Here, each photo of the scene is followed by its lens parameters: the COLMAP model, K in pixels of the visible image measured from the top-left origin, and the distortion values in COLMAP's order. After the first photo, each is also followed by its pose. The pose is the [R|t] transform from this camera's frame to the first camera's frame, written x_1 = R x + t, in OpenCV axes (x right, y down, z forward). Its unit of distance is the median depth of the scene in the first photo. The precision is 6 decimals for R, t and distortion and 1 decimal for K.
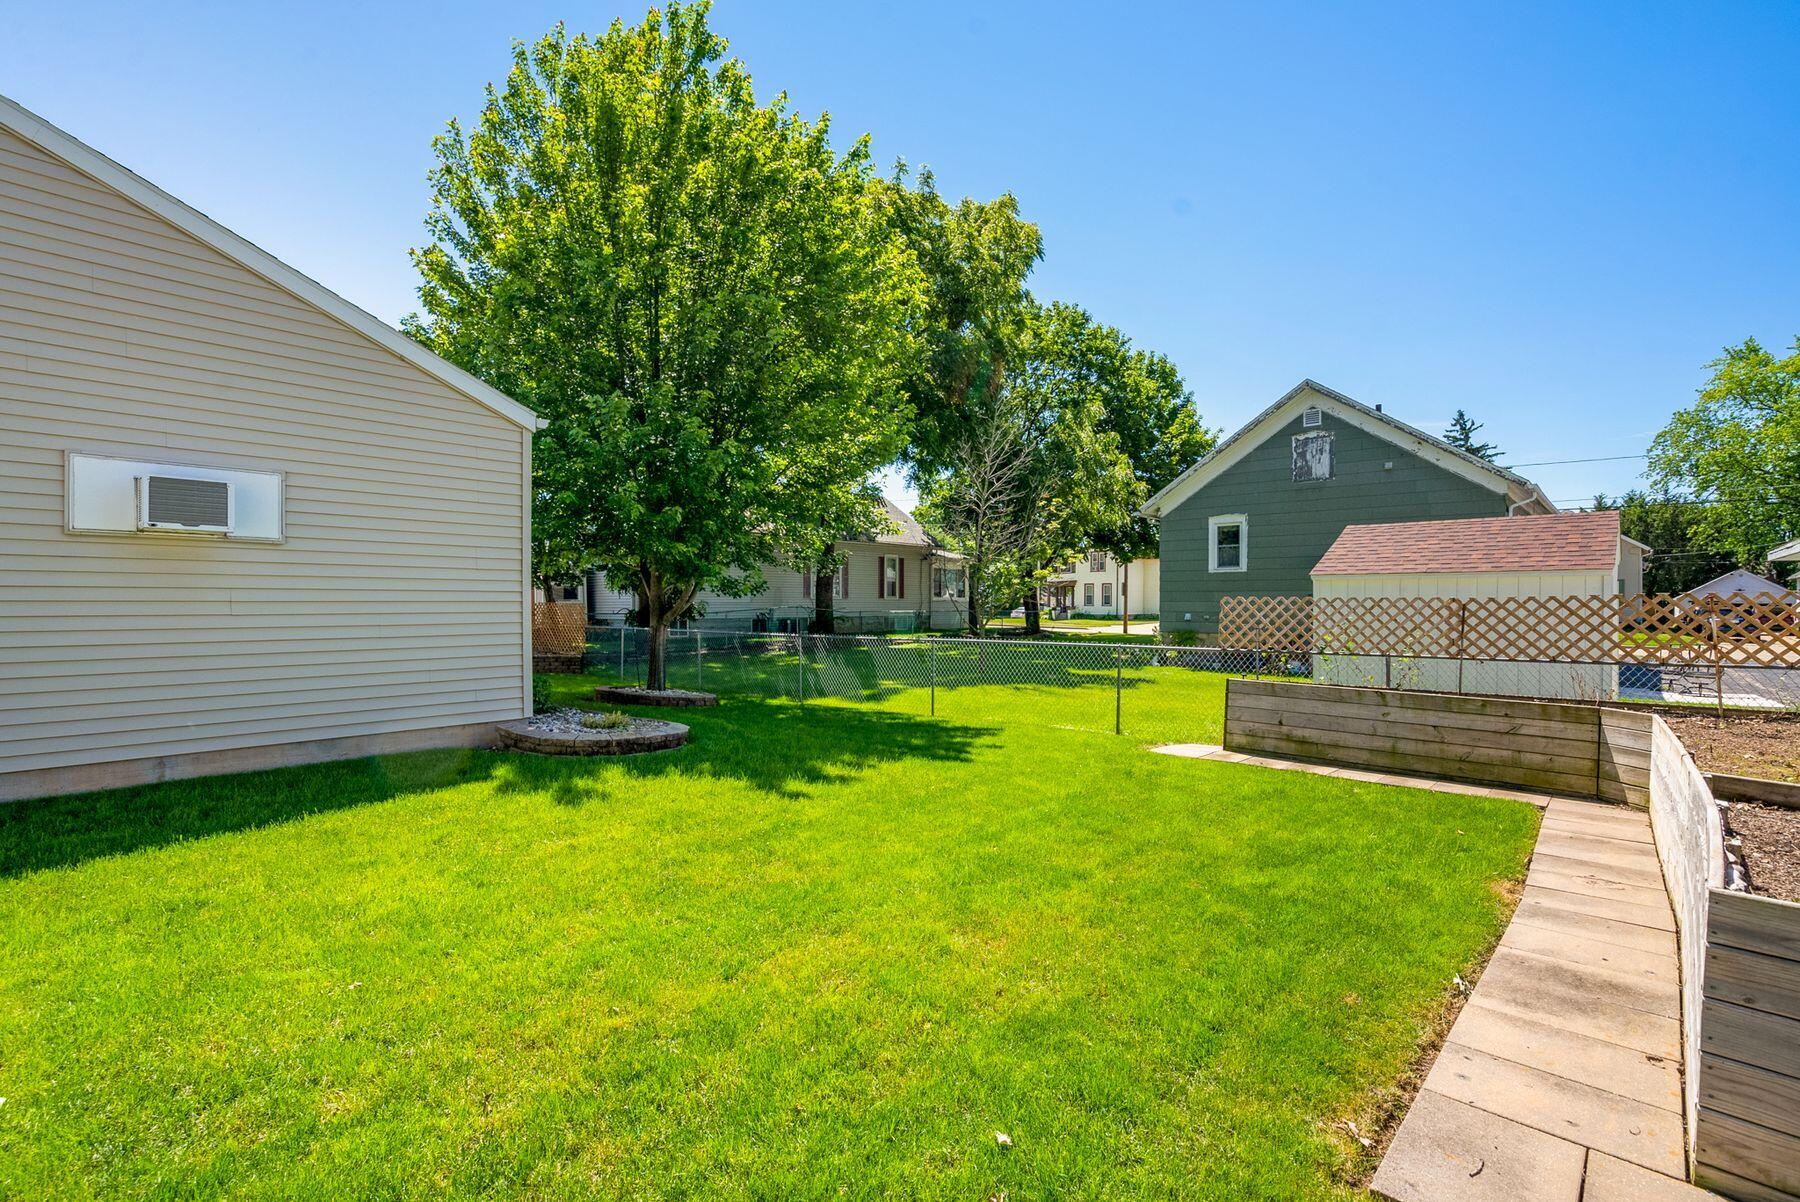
lens RADIAL K [[819.3, 0, 896.9], [0, 819.3, 598.7], [0, 0, 1]] dist [-0.001937, 0.000673]
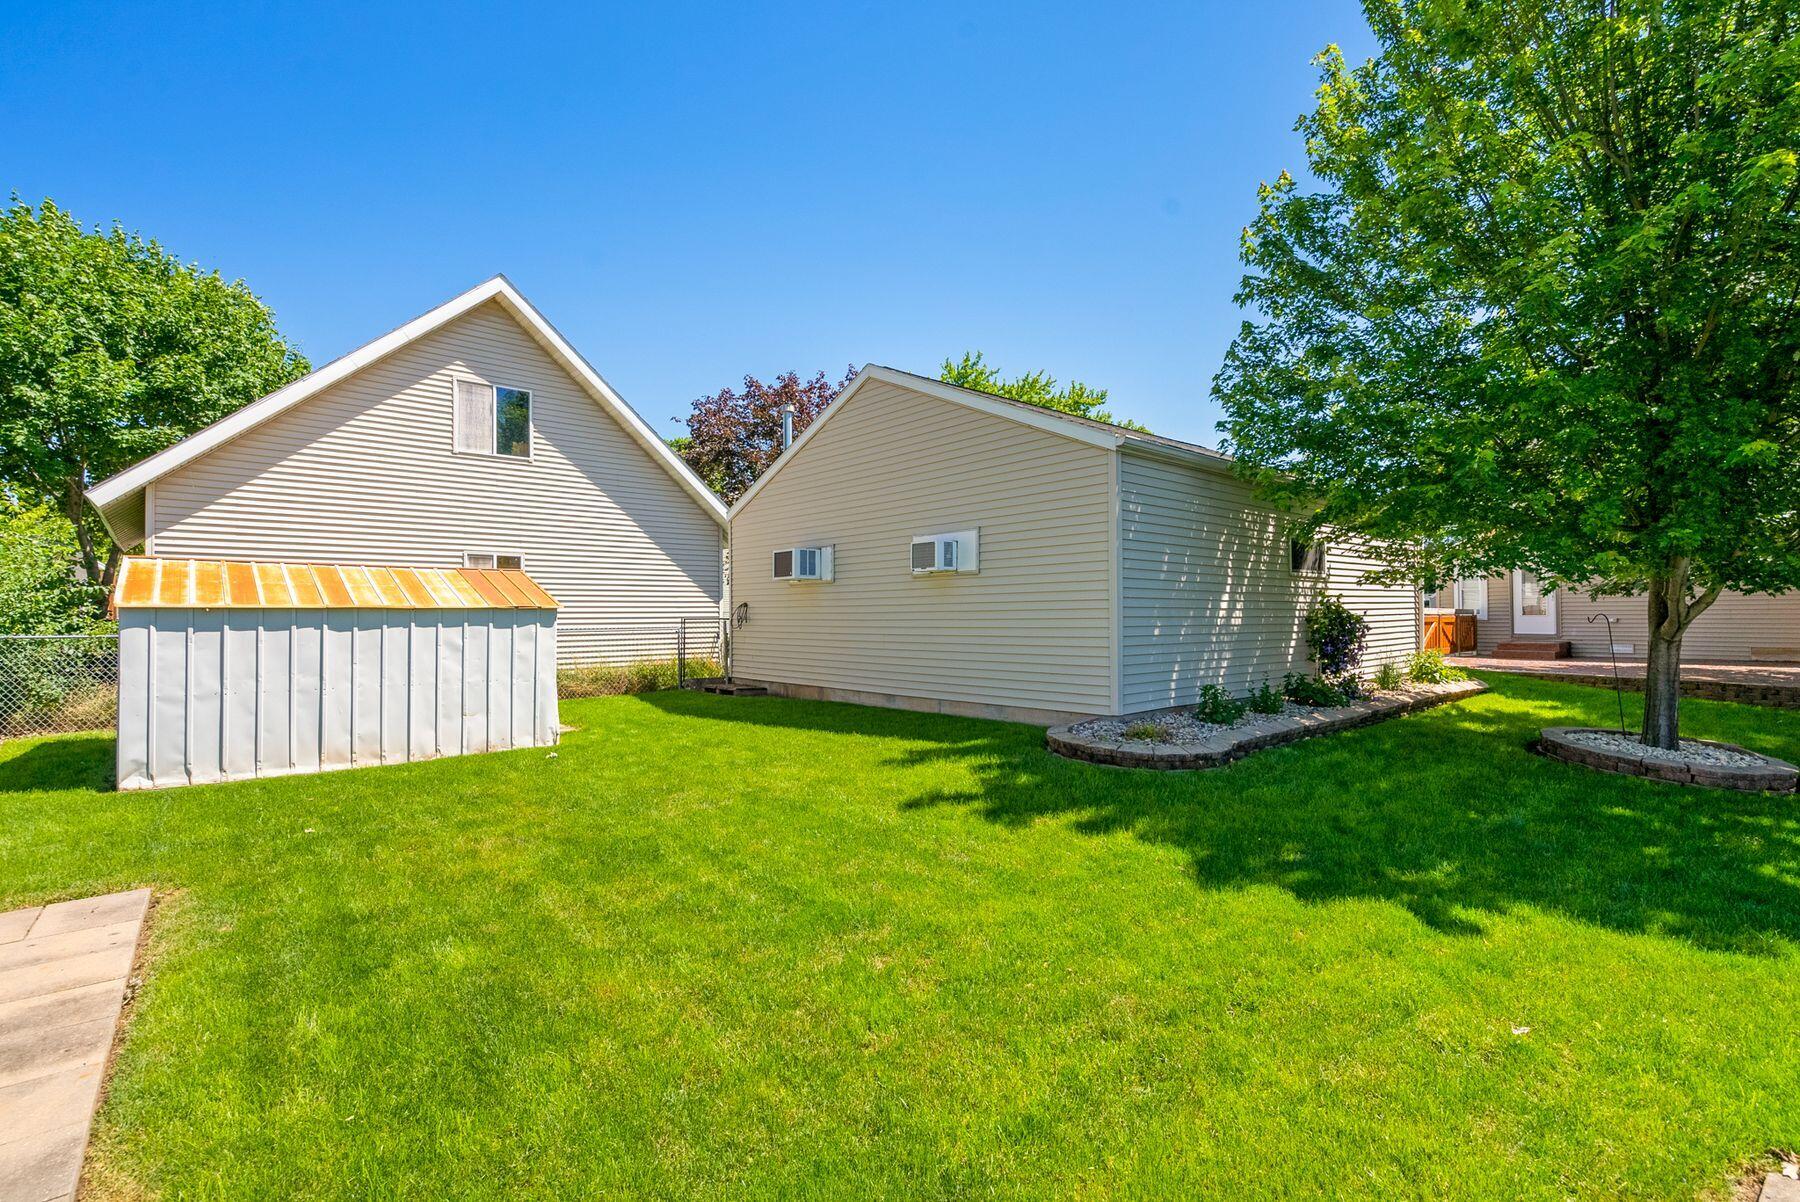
lens RADIAL K [[819.3, 0, 896.9], [0, 819.3, 598.7], [0, 0, 1]] dist [-0.001937, 0.000673]
pose [[-0.126790, -0.023600, -0.991649, 0.999496], [0.009619, 0.999641, -0.025020, 0.021989], [0.991883, -0.012711, -0.126517, 1.303629]]
